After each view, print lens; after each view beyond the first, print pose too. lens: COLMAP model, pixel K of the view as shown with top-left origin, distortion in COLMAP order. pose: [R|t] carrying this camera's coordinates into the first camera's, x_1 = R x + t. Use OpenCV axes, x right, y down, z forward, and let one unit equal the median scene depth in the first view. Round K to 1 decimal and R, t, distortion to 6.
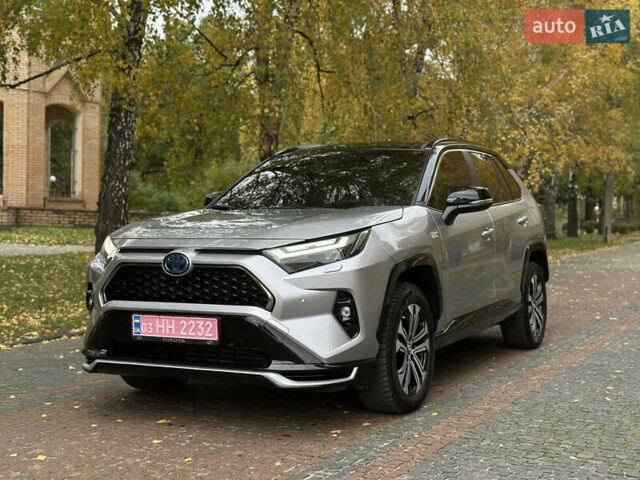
lens RADIAL K [[880.7, 0, 320.0], [0, 880.7, 240.0], [0, 0, 1]] dist [0.111607, -0.028179]
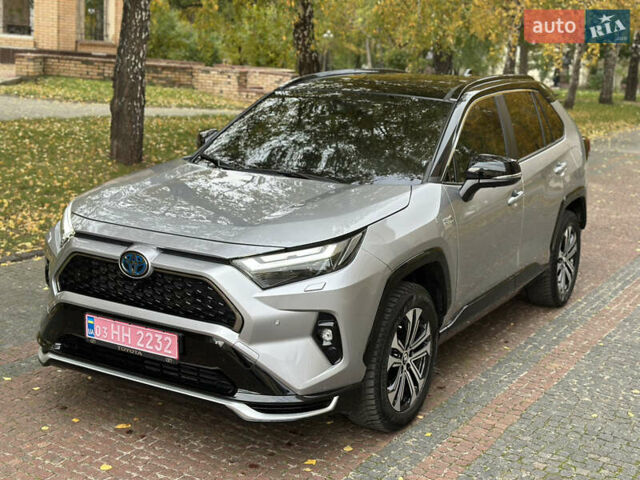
lens RADIAL K [[880.7, 0, 320.0], [0, 880.7, 240.0], [0, 0, 1]] dist [0.111607, -0.028179]
pose [[0.997350, 0.057378, -0.044725, 0.050667], [-0.048219, 0.981711, 0.184167, -0.153114], [0.054474, -0.181523, 0.981877, 0.163261]]
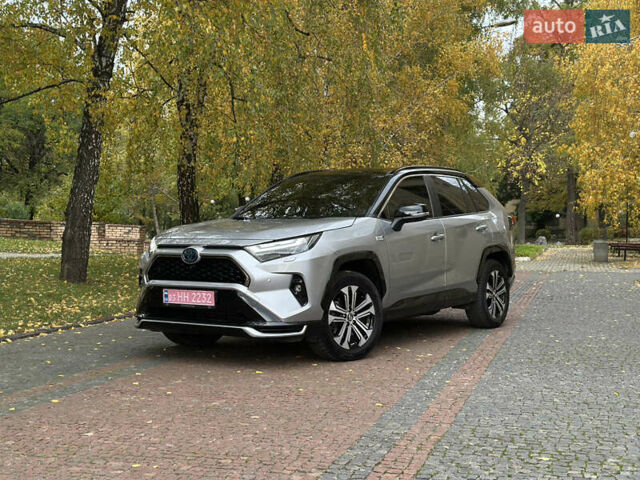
lens RADIAL K [[880.7, 0, 320.0], [0, 880.7, 240.0], [0, 0, 1]] dist [0.111607, -0.028179]
pose [[0.992278, 0.007864, -0.123784, 0.230744], [-0.008470, 0.999955, -0.004370, 0.004904], [0.123744, 0.005385, 0.992300, -0.446346]]
